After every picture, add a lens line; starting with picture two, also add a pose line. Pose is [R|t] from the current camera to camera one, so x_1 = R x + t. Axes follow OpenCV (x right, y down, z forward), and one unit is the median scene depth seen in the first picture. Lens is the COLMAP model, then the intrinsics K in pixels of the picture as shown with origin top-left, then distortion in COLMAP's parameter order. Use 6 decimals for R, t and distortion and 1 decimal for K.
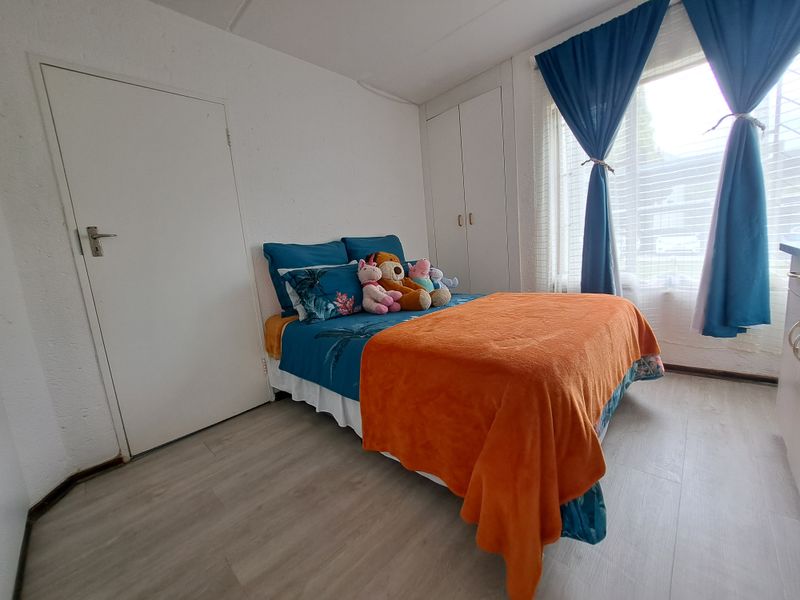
lens RADIAL K [[319.8, 0, 394.0], [0, 319.8, 300.8], [0, 0, 1]] dist [-0.017194, 0.000076]
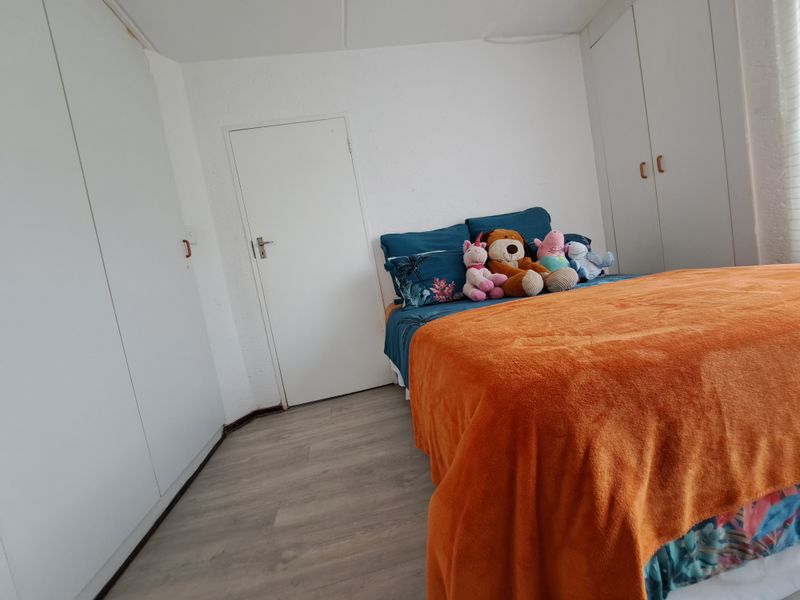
lens RADIAL K [[319.8, 0, 394.0], [0, 319.8, 300.8], [0, 0, 1]] dist [-0.017194, 0.000076]
pose [[0.796503, 0.003087, -0.604627, 0.300735], [0.012612, 0.999685, 0.021719, 0.019021], [0.604503, -0.024924, 0.796213, 0.179612]]
